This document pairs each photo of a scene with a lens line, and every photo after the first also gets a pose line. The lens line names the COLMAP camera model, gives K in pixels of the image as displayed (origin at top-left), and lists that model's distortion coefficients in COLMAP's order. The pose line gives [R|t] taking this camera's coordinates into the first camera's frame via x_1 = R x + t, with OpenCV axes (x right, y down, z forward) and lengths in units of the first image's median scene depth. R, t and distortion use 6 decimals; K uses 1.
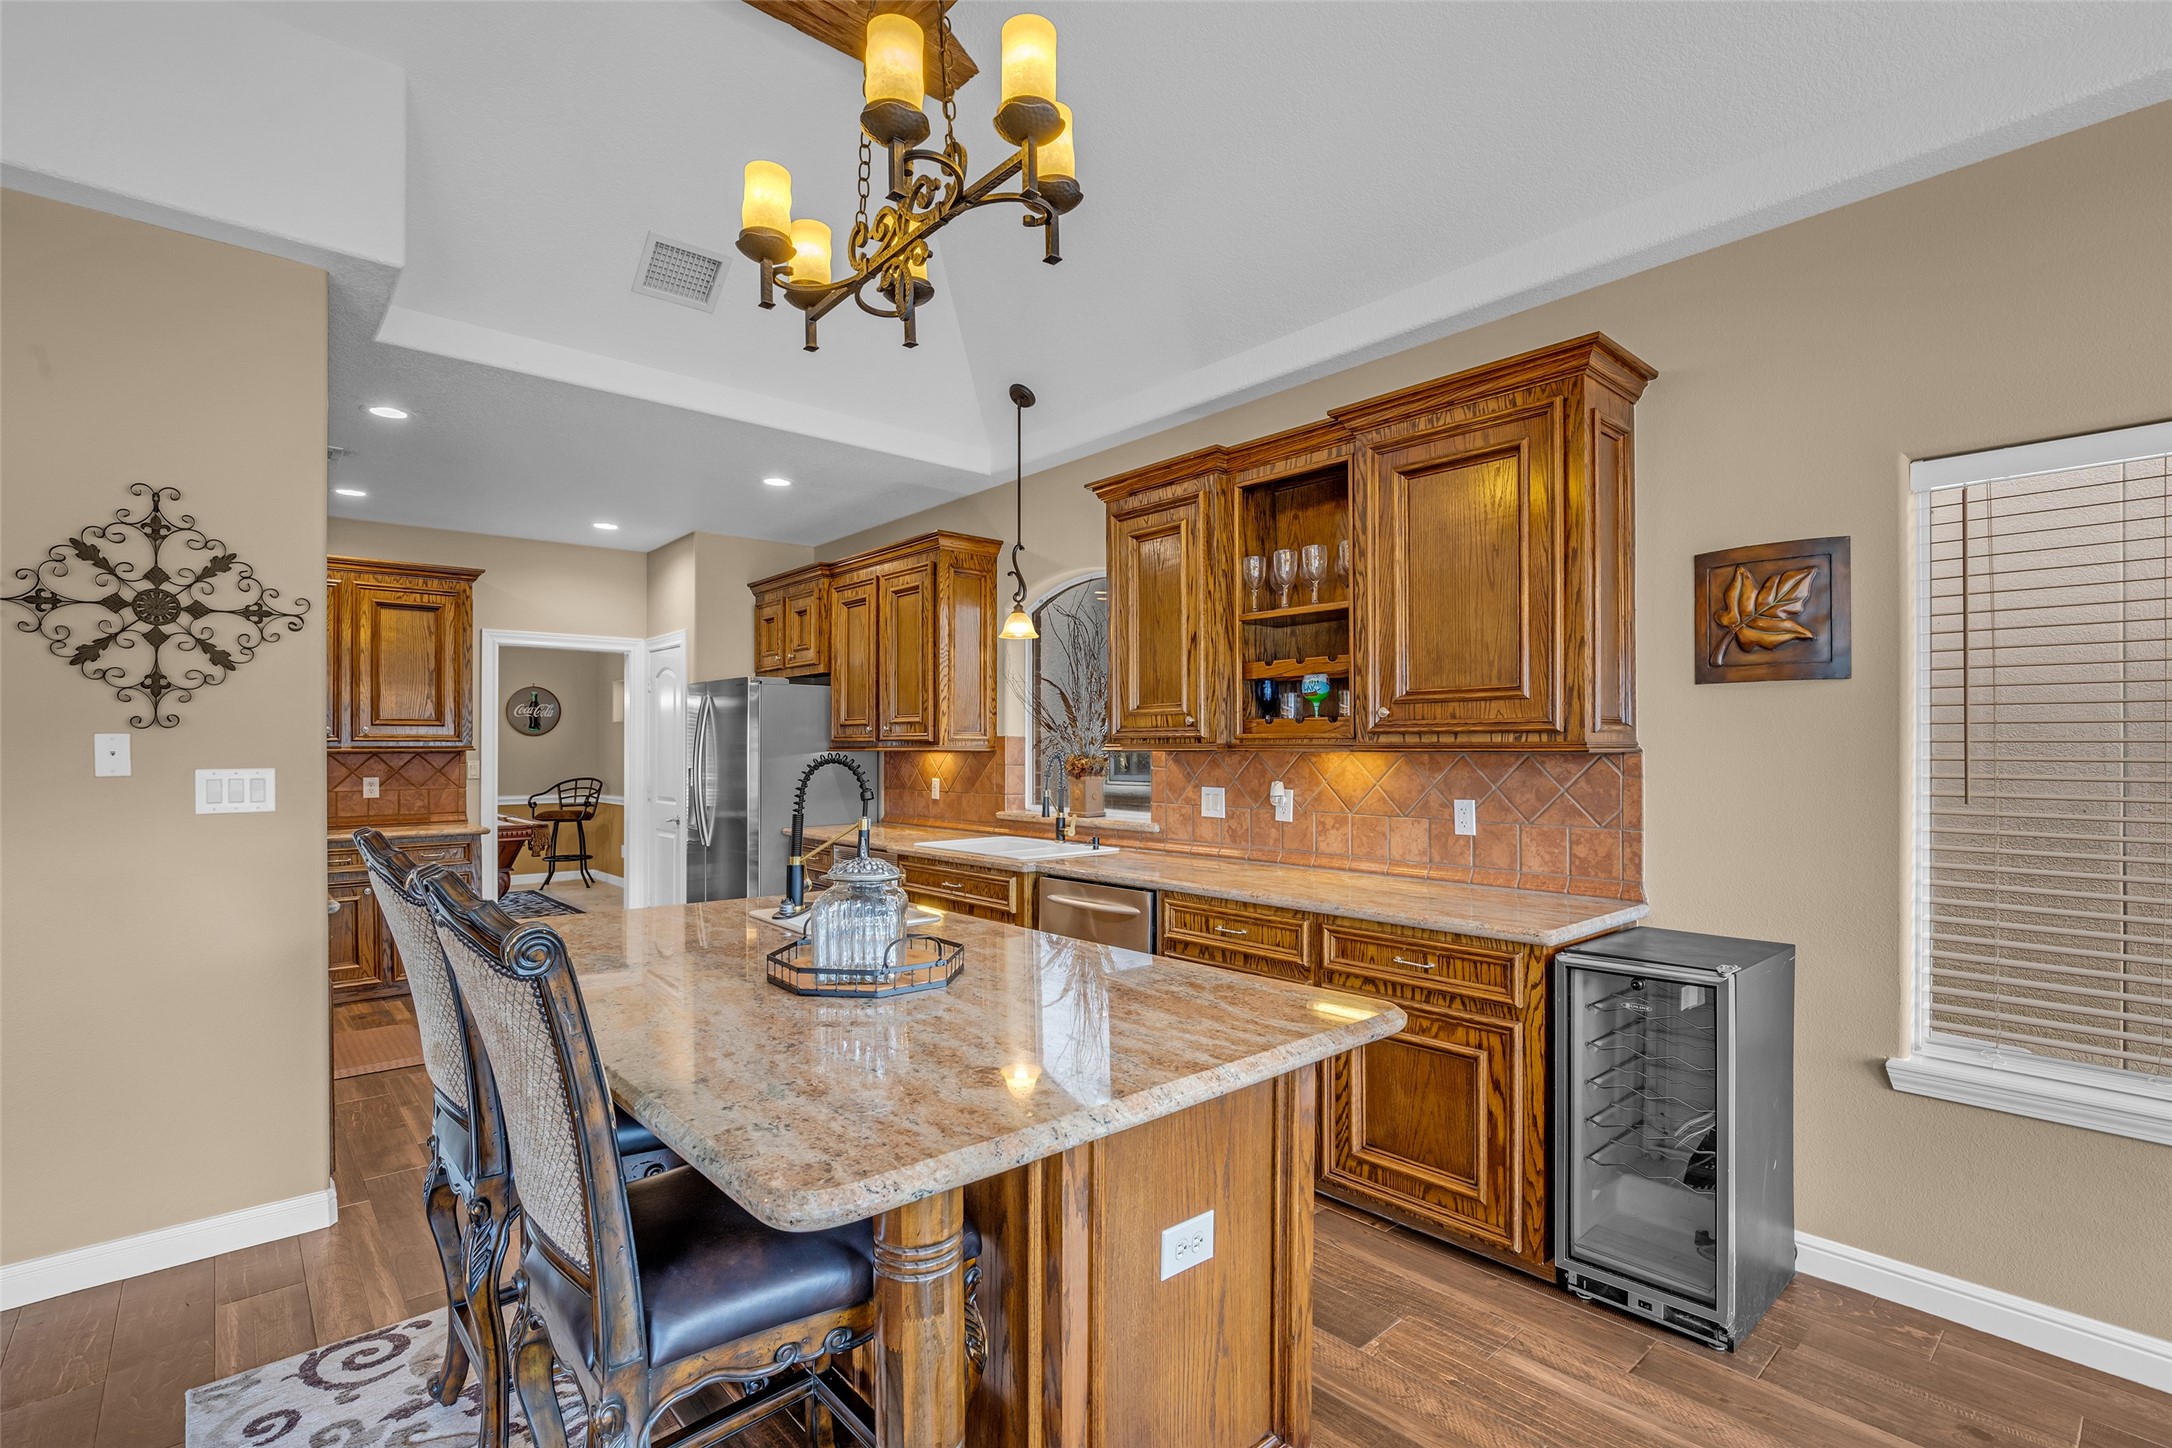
lens RADIAL K [[996.5, 0, 1089.3], [0, 996.5, 721.3], [0, 0, 1]] dist [-0.002864, -0.000181]
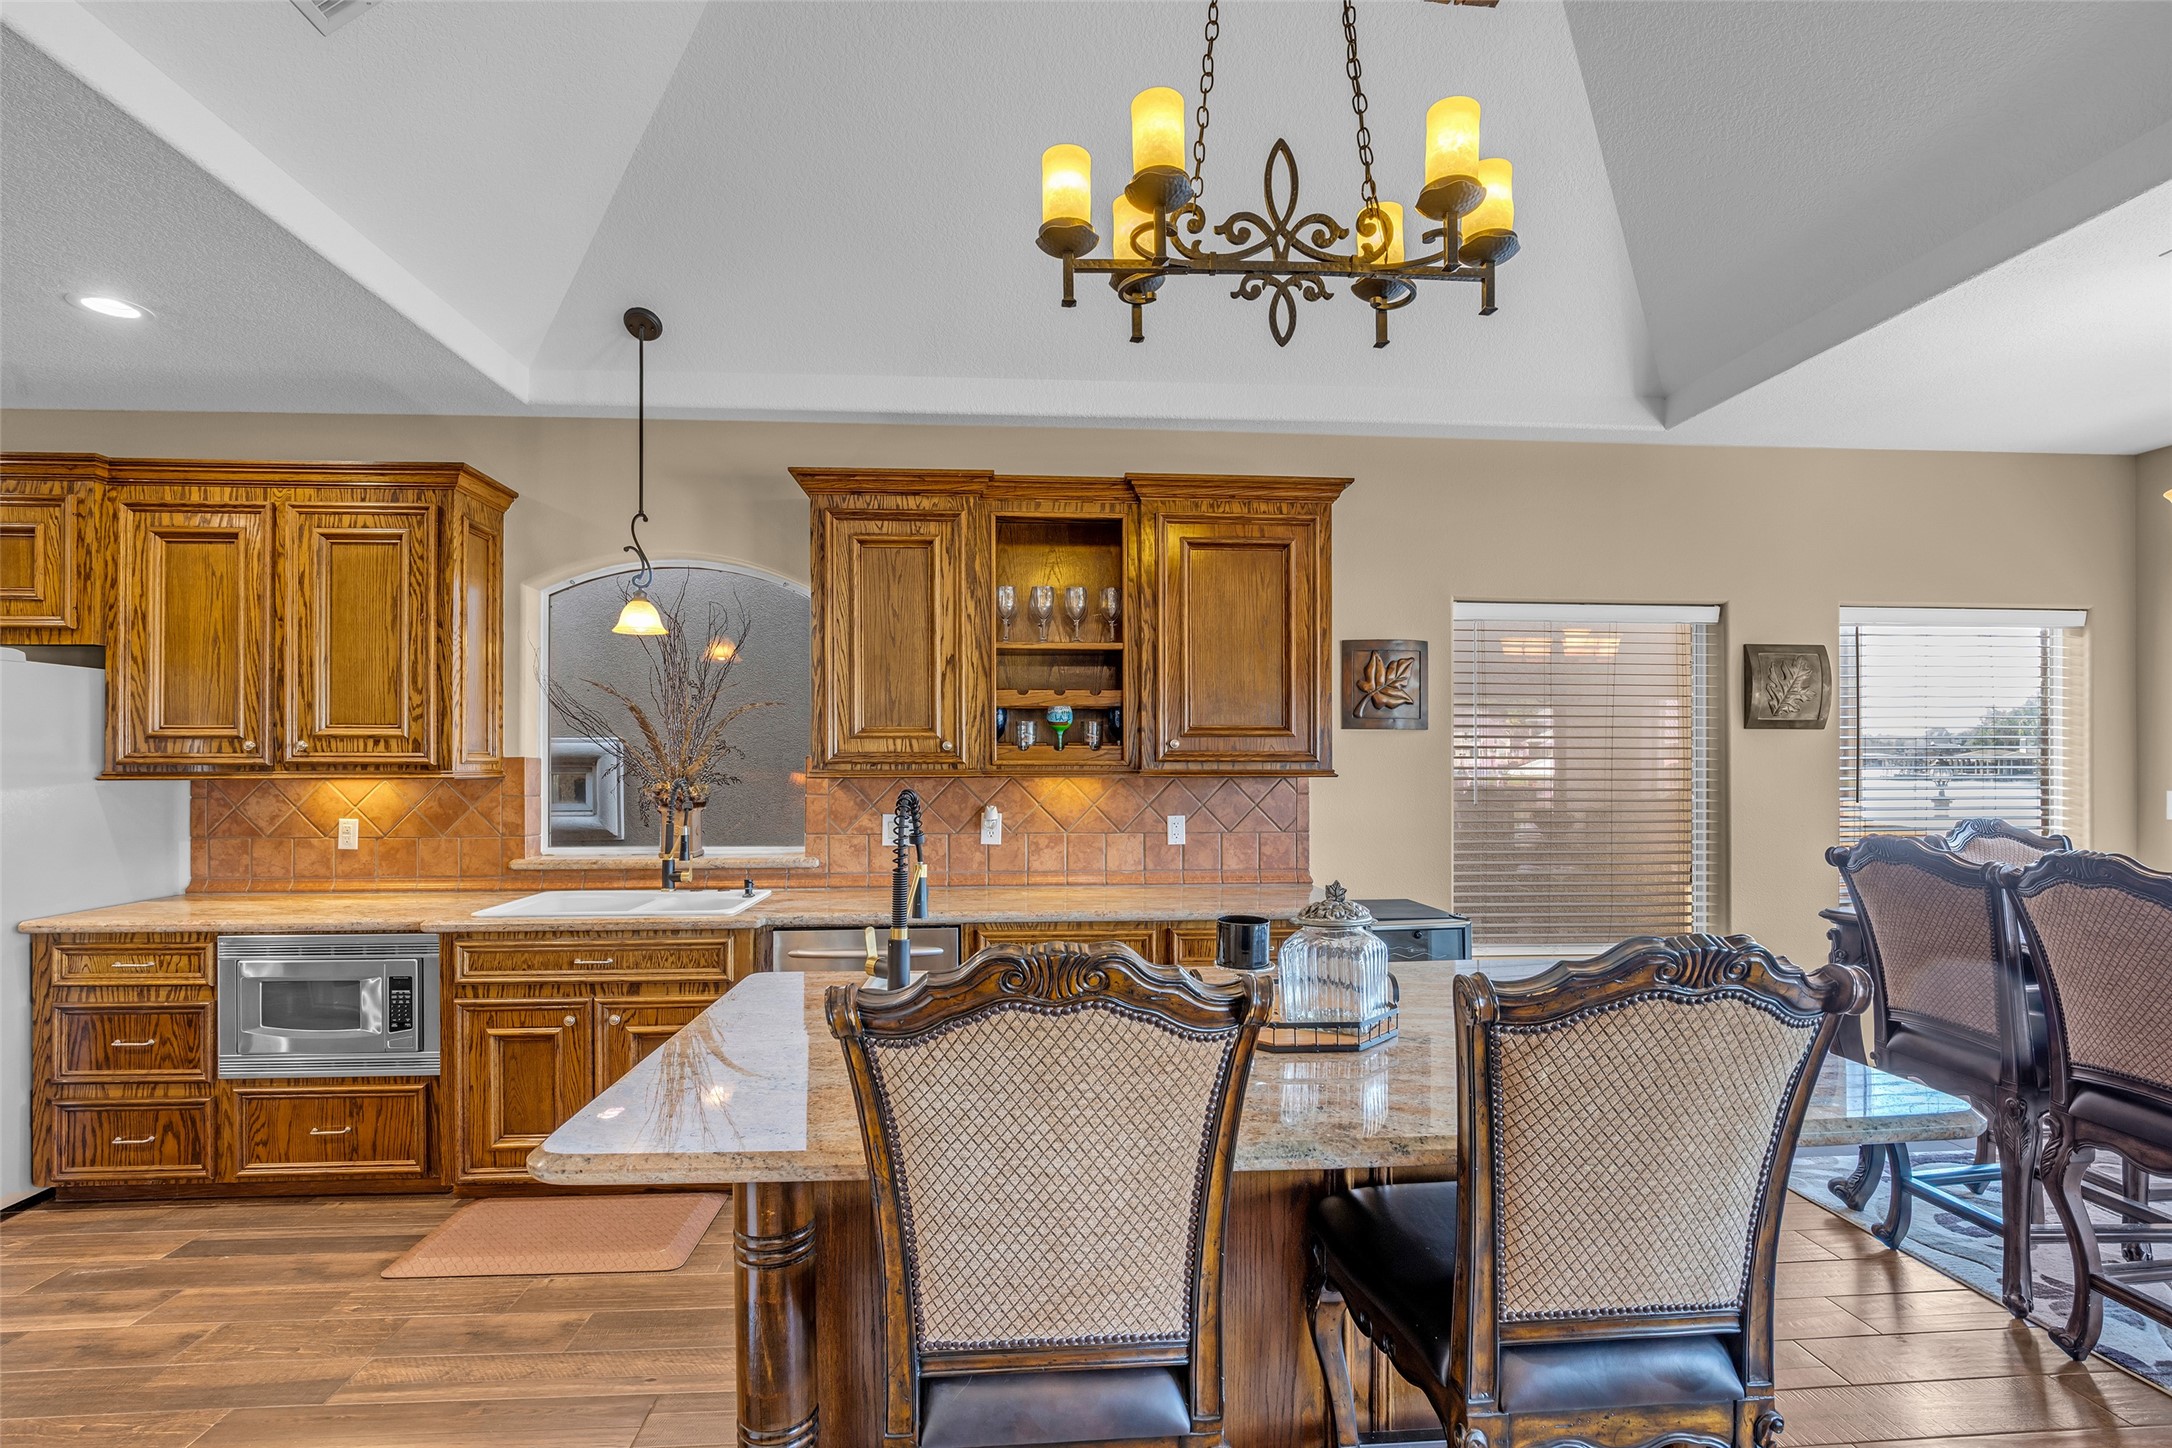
lens RADIAL K [[996.5, 0, 1089.3], [0, 996.5, 721.3], [0, 0, 1]] dist [-0.002864, -0.000181]
pose [[0.613527, 0.032101, 0.789021, -0.571889], [-0.021086, 0.999483, -0.024268, -0.003760], [-0.789392, -0.001748, 0.613887, 0.297755]]
